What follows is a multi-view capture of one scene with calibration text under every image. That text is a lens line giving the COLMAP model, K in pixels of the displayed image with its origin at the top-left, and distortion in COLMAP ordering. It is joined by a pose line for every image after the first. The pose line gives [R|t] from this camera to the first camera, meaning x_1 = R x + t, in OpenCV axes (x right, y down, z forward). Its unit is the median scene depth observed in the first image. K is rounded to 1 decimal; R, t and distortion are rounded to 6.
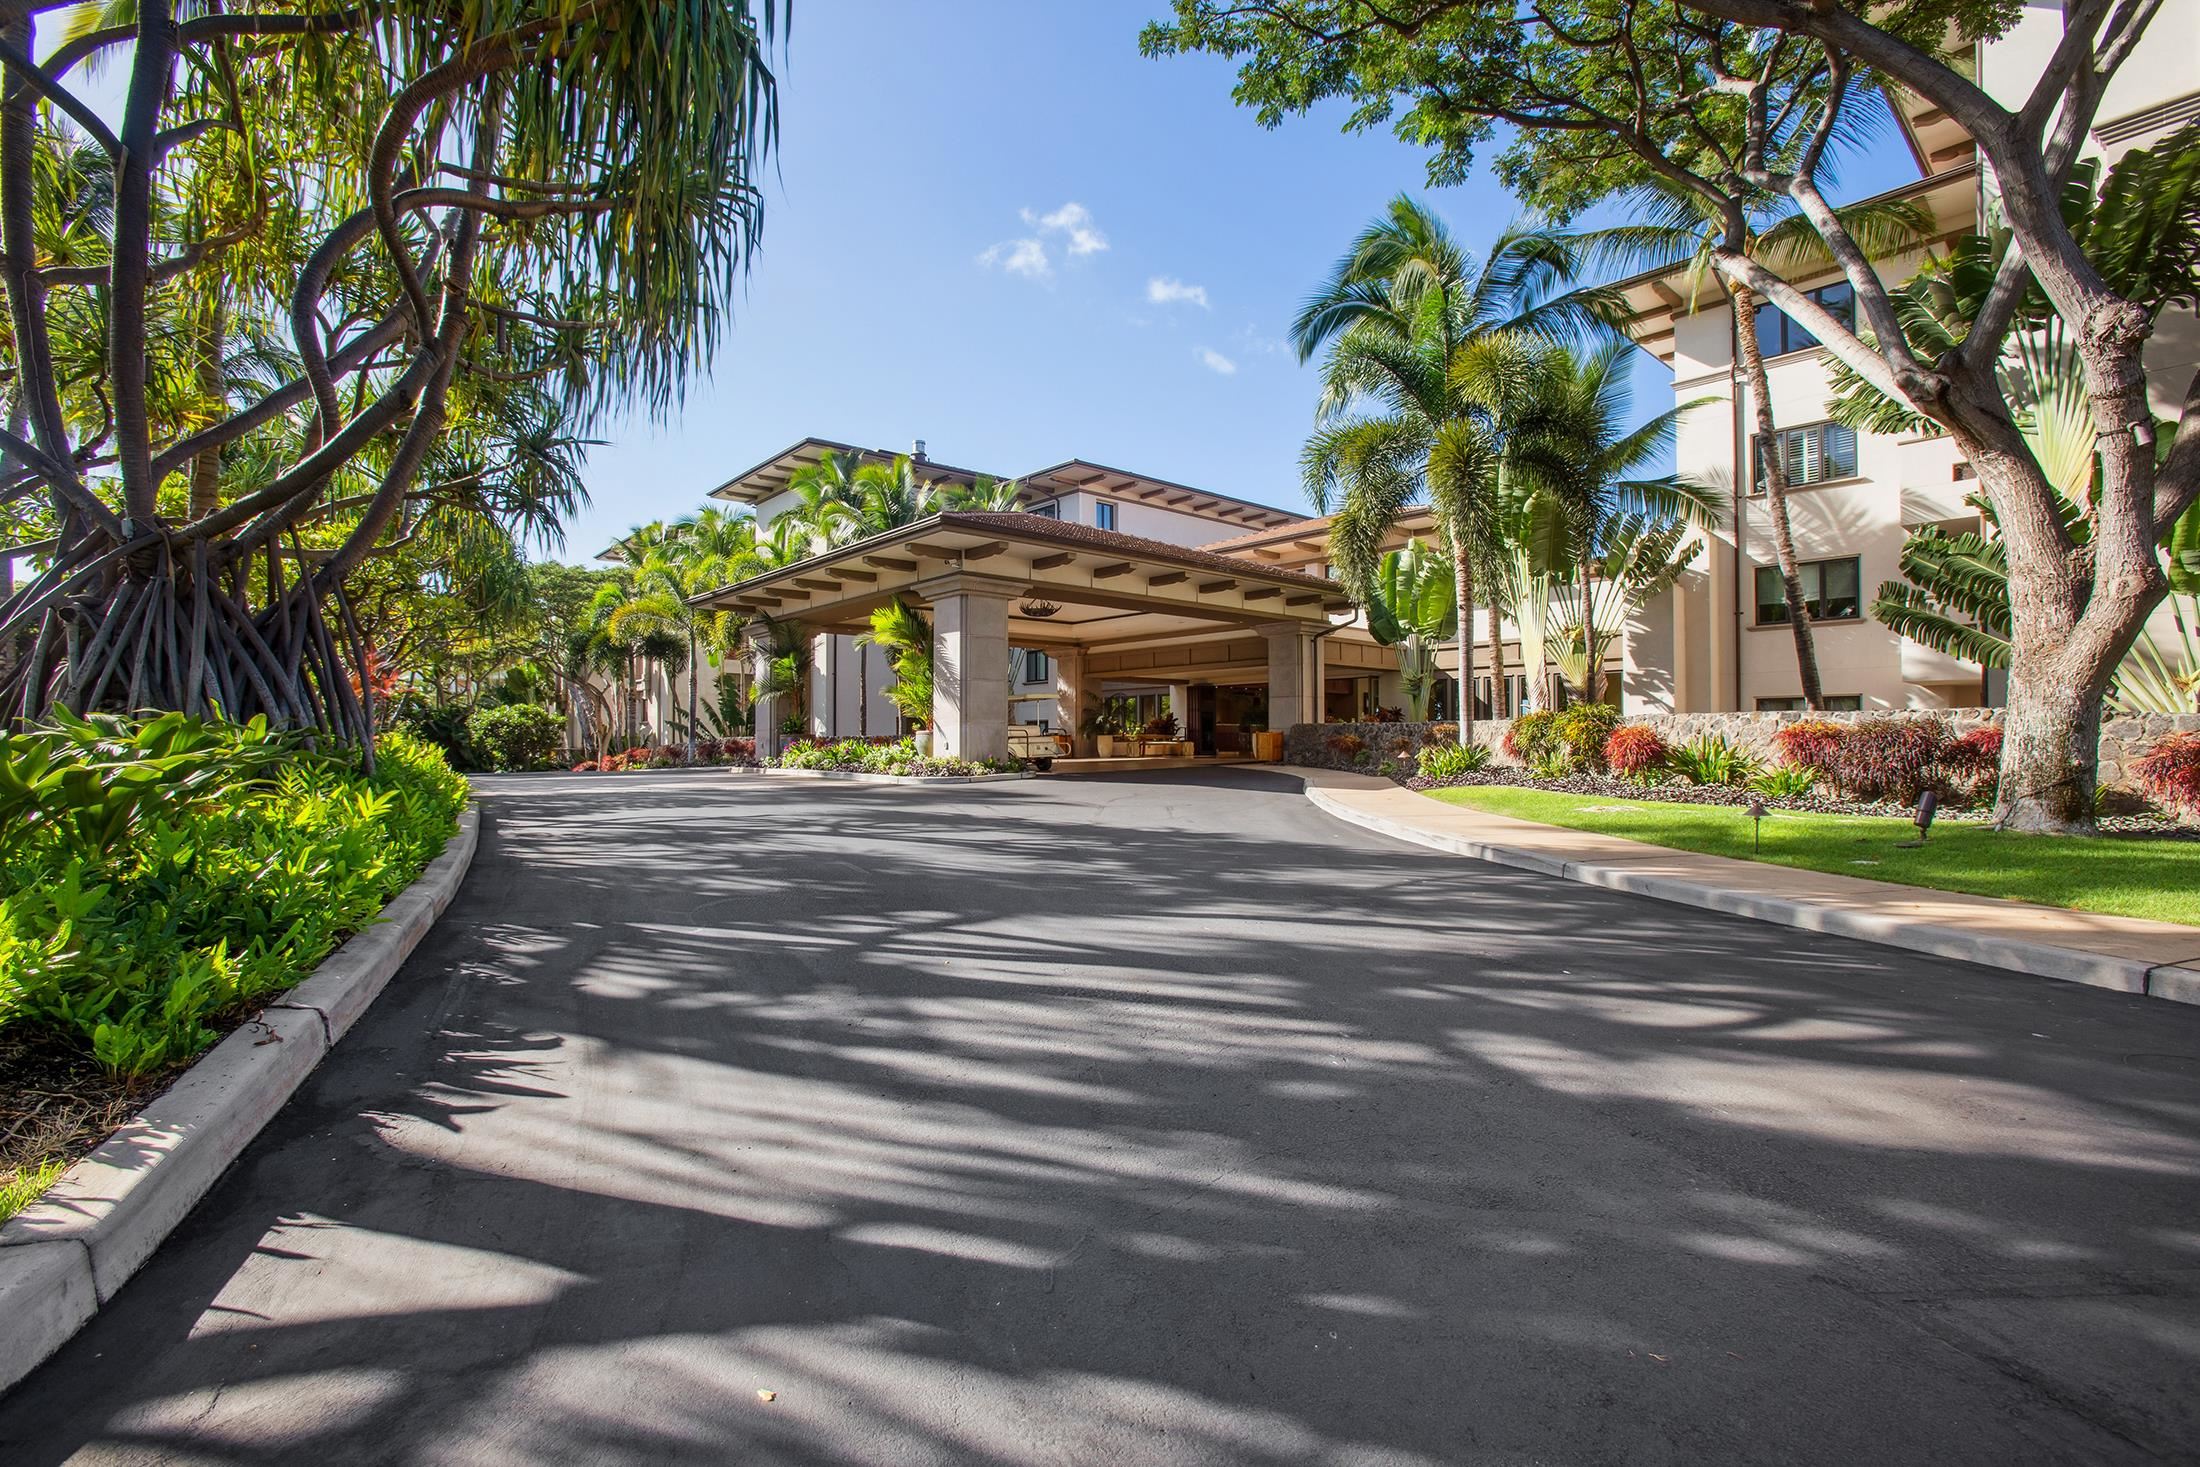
lens RADIAL K [[999.6, 0, 1100.0], [0, 999.6, 733.5], [0, 0, 1]] dist [0.000515, 0.000010]
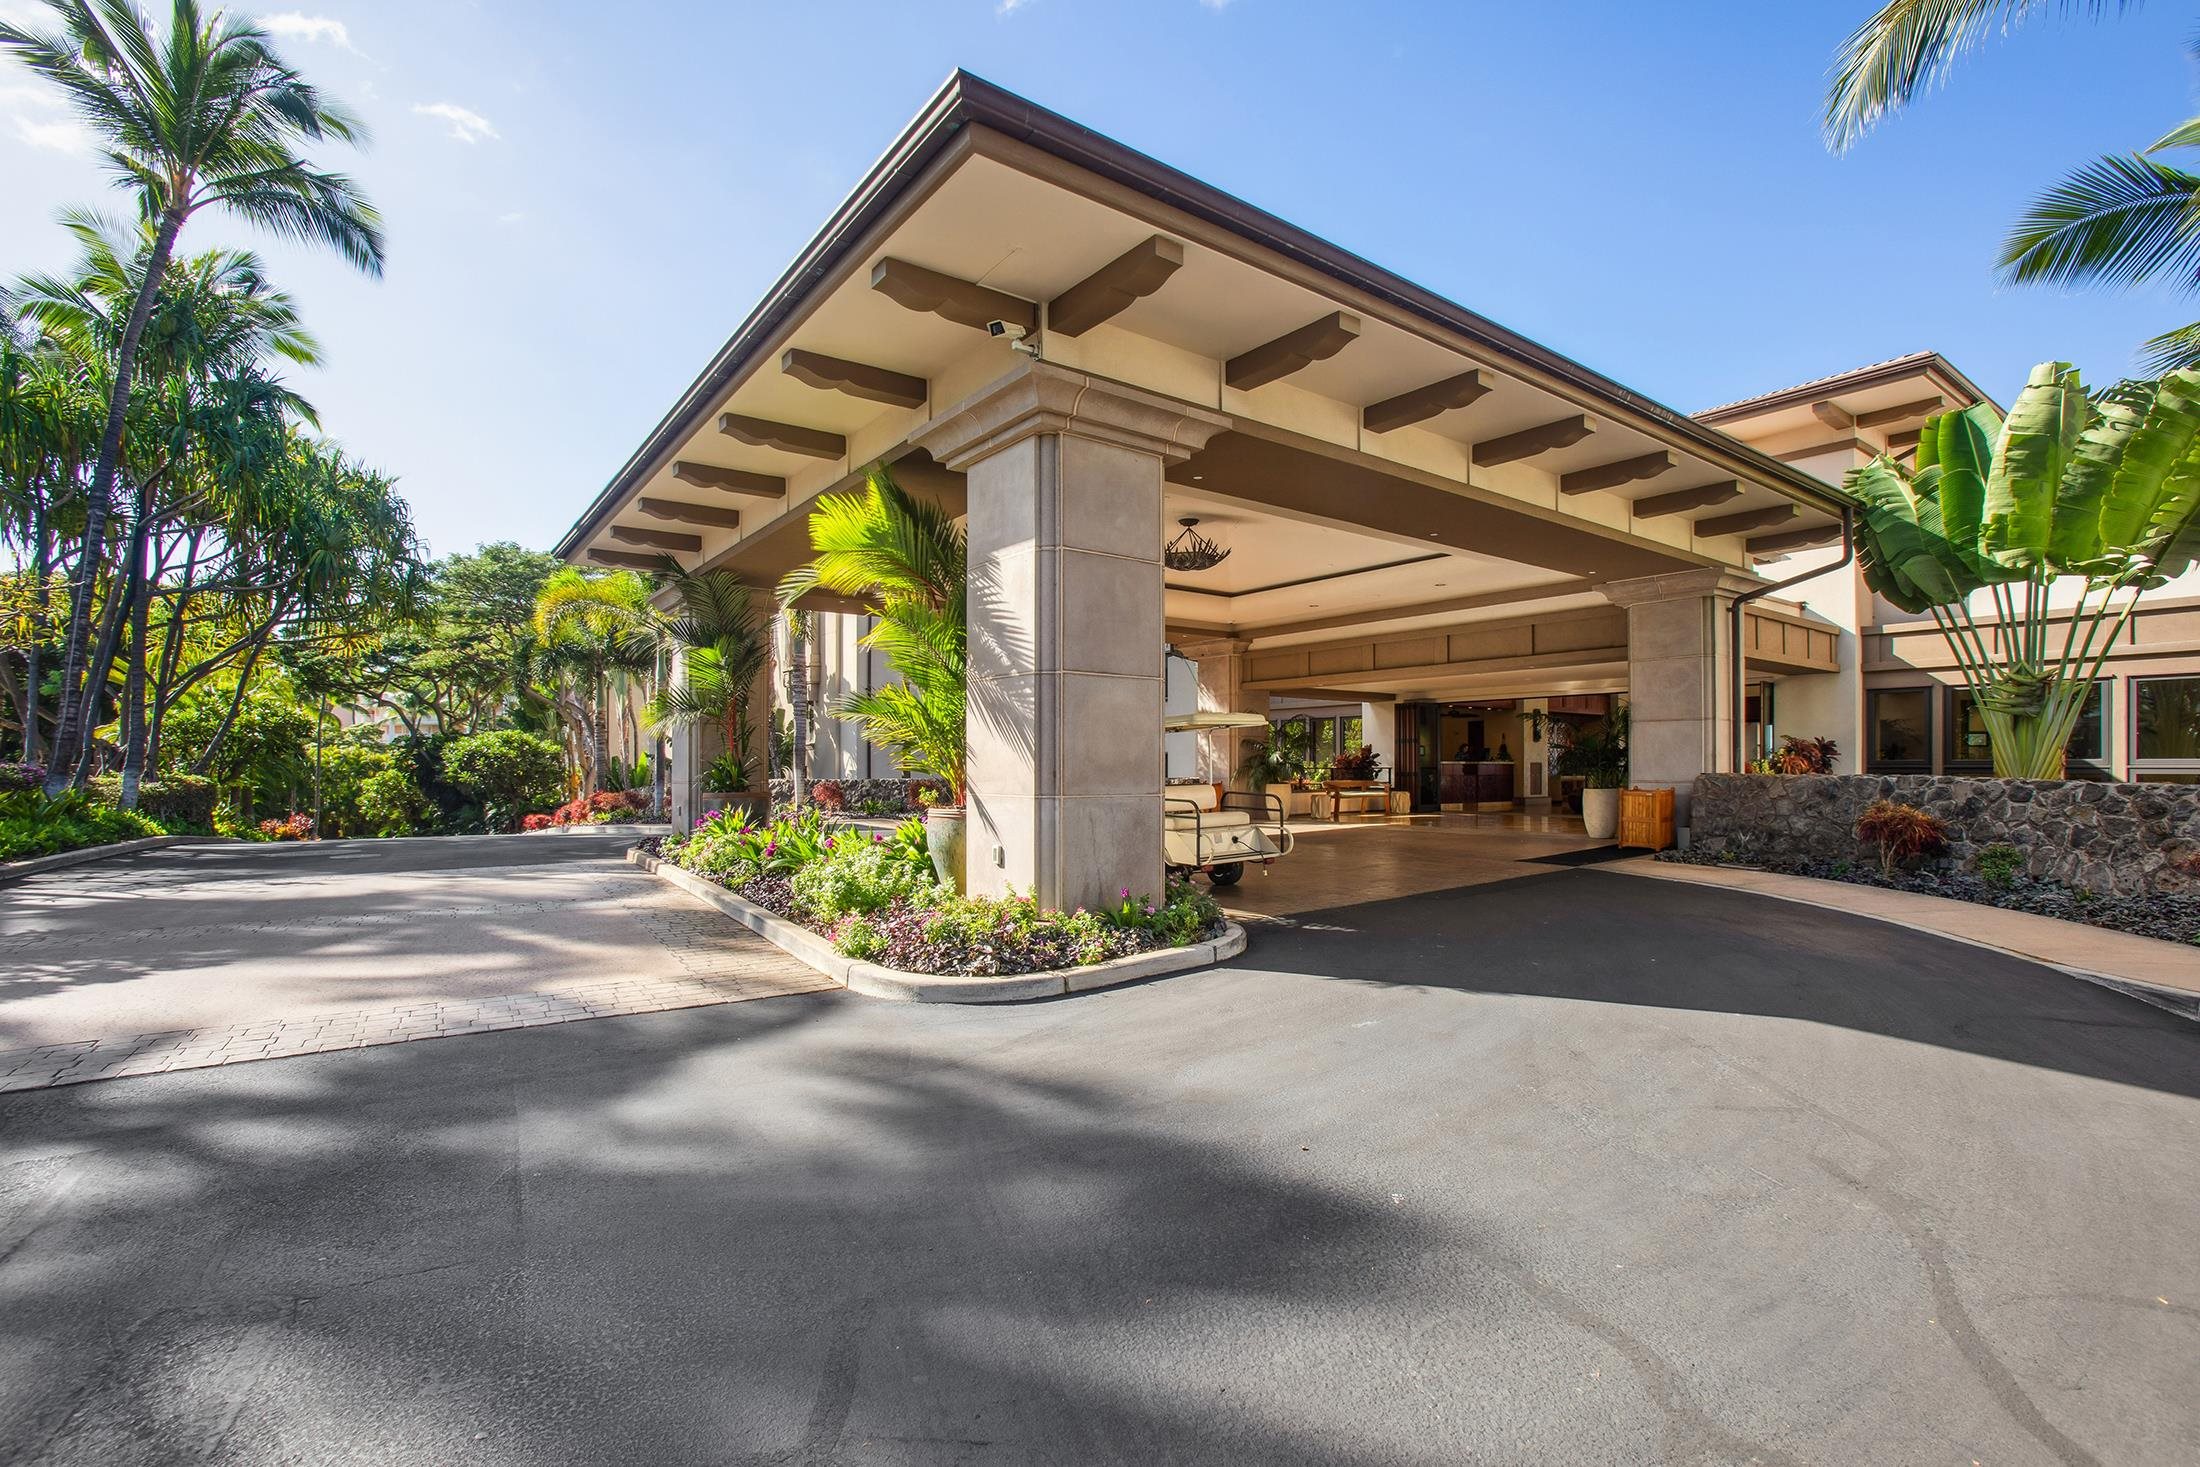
lens RADIAL K [[981.0, 0, 1100.0], [0, 981.0, 733.5], [0, 0, 1]] dist [-0.000446, -0.000025]
pose [[0.996622, -0.000536, -0.082128, -0.069415], [-0.001322, 0.999744, -0.022573, -0.019450], [0.082119, 0.022605, 0.996366, 0.510897]]
